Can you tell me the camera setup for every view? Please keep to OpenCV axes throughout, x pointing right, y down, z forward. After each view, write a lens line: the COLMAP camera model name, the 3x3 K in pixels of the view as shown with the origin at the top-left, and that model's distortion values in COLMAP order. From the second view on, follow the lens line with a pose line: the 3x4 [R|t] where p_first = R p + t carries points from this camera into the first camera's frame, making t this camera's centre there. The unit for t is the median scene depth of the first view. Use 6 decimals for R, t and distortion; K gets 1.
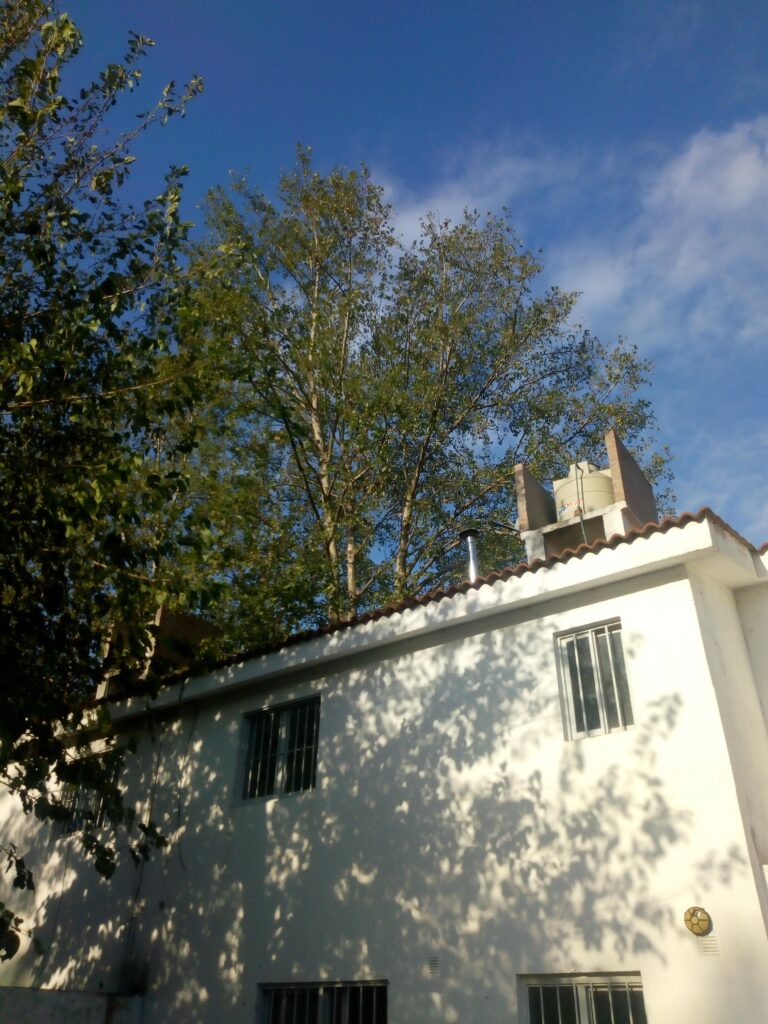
lens RADIAL K [[814.6, 0, 387.9], [0, 814.6, 509.2], [0, 0, 1]] dist [0.023733, -0.021812]
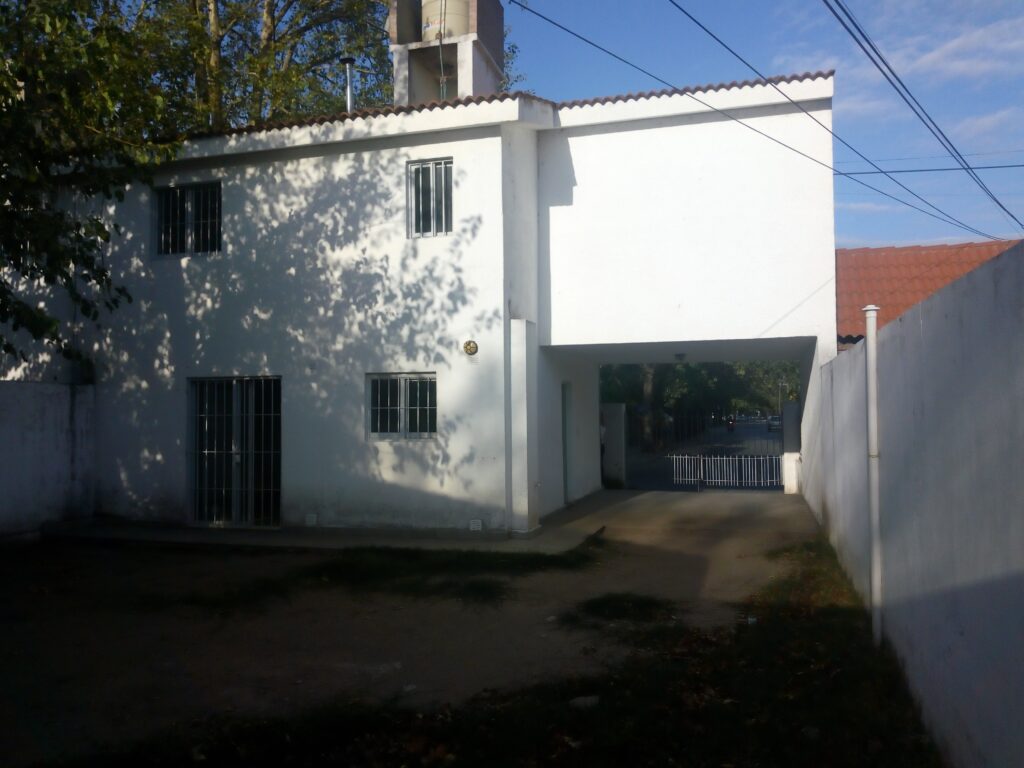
lens RADIAL K [[814.6, 0, 511.8], [0, 814.6, 386.1], [0, 0, 1]] dist [0.023733, -0.021812]
pose [[0.949688, -0.015412, 0.312817, -0.064534], [-0.151771, 0.851037, 0.502695, -0.237802], [-0.273966, -0.524880, 0.805881, -0.355849]]
